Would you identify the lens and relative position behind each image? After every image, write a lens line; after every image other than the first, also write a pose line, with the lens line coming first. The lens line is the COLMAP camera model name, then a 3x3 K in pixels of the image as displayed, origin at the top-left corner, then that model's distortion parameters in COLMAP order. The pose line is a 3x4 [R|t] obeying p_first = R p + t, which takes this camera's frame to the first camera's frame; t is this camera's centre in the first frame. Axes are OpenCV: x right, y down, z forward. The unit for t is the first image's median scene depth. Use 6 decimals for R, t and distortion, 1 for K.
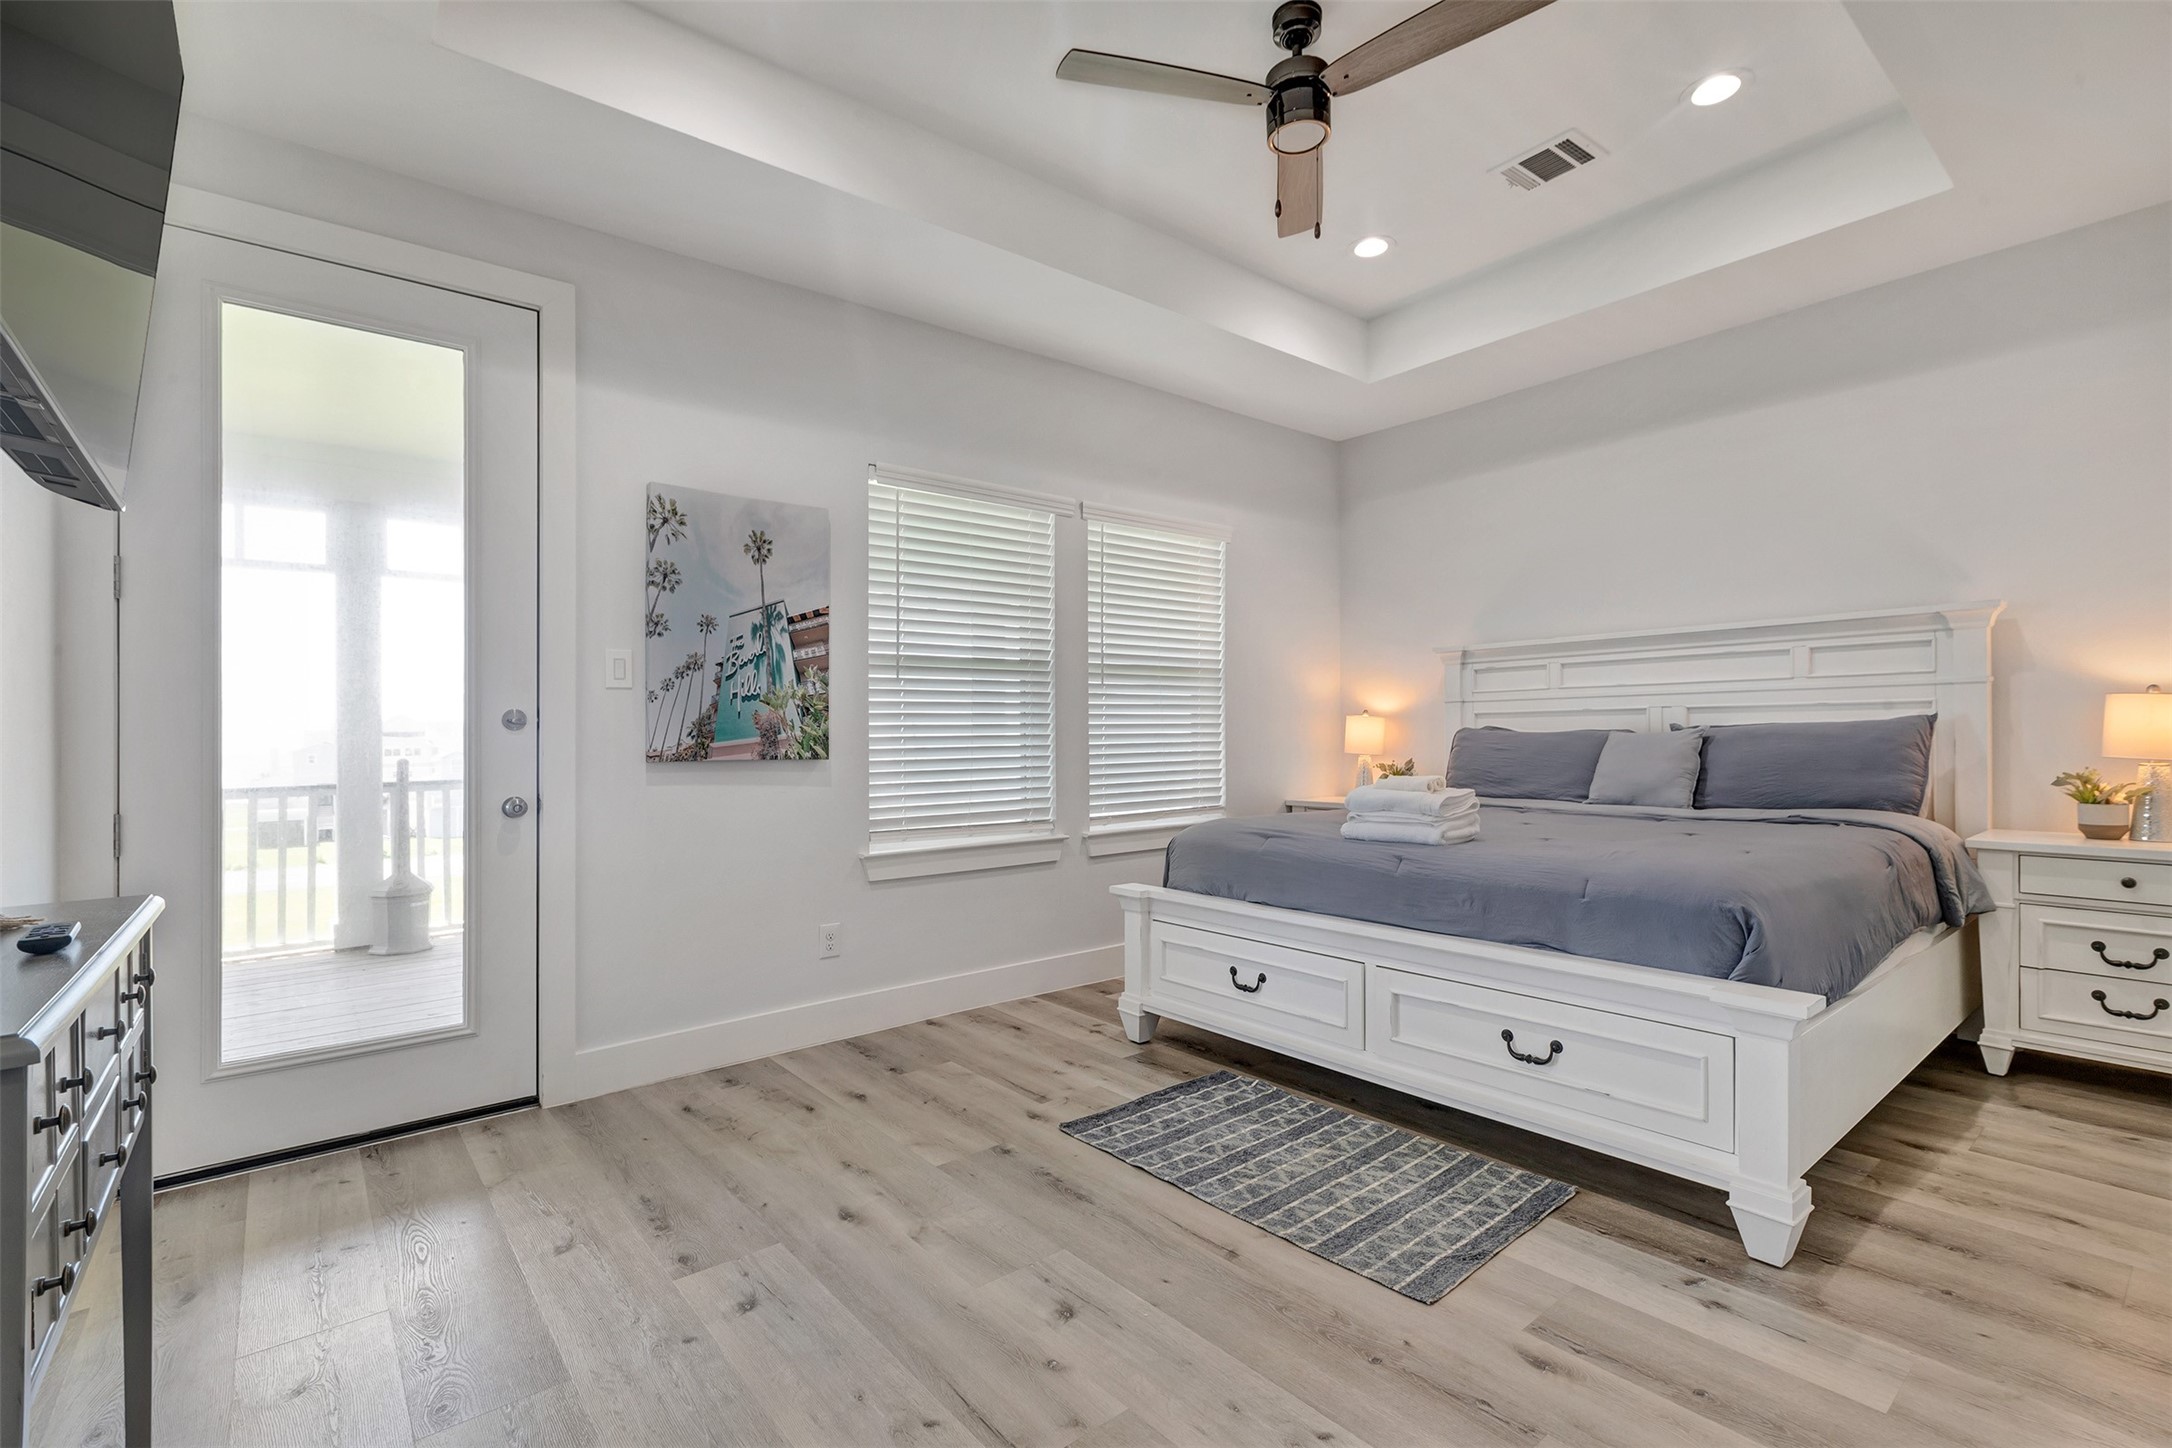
lens RADIAL K [[978.5, 0, 1088.3], [0, 978.5, 729.6], [0, 0, 1]] dist [-0.000095, 0.001197]
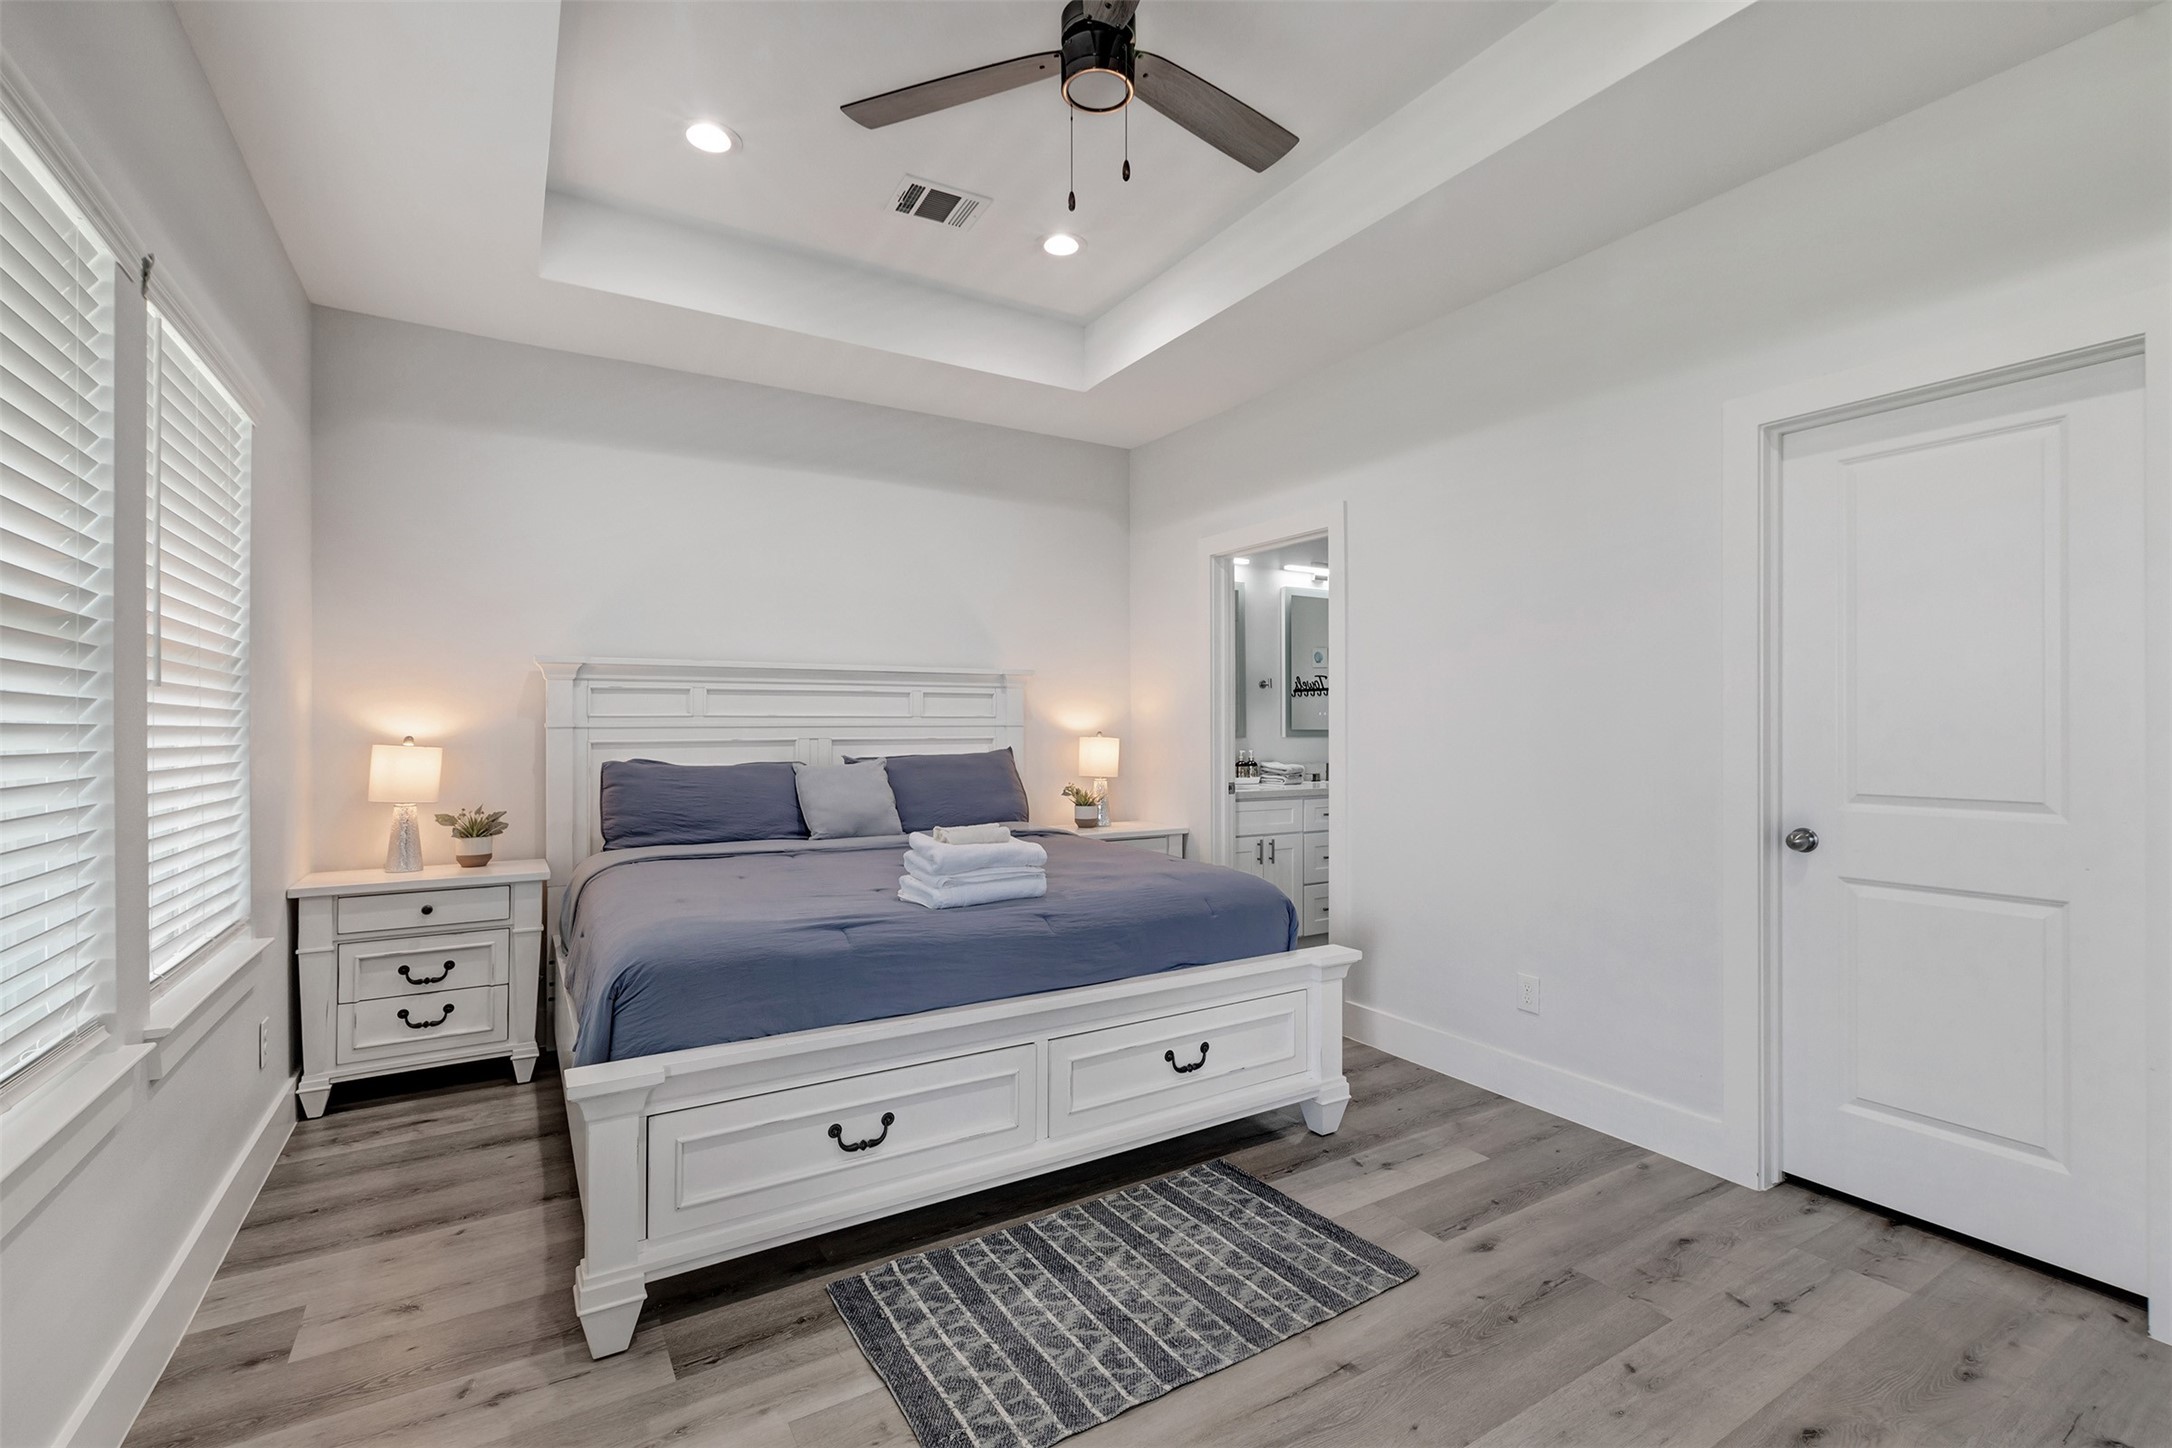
lens RADIAL K [[978.5, 0, 1094.4], [0, 978.5, 731.5], [0, 0, 1]] dist [-0.000095, 0.001197]
pose [[0.128977, 0.008124, 0.991614, -0.600194], [-0.002119, 0.999966, -0.007917, -0.035109], [-0.991645, -0.001080, 0.128990, 0.850908]]
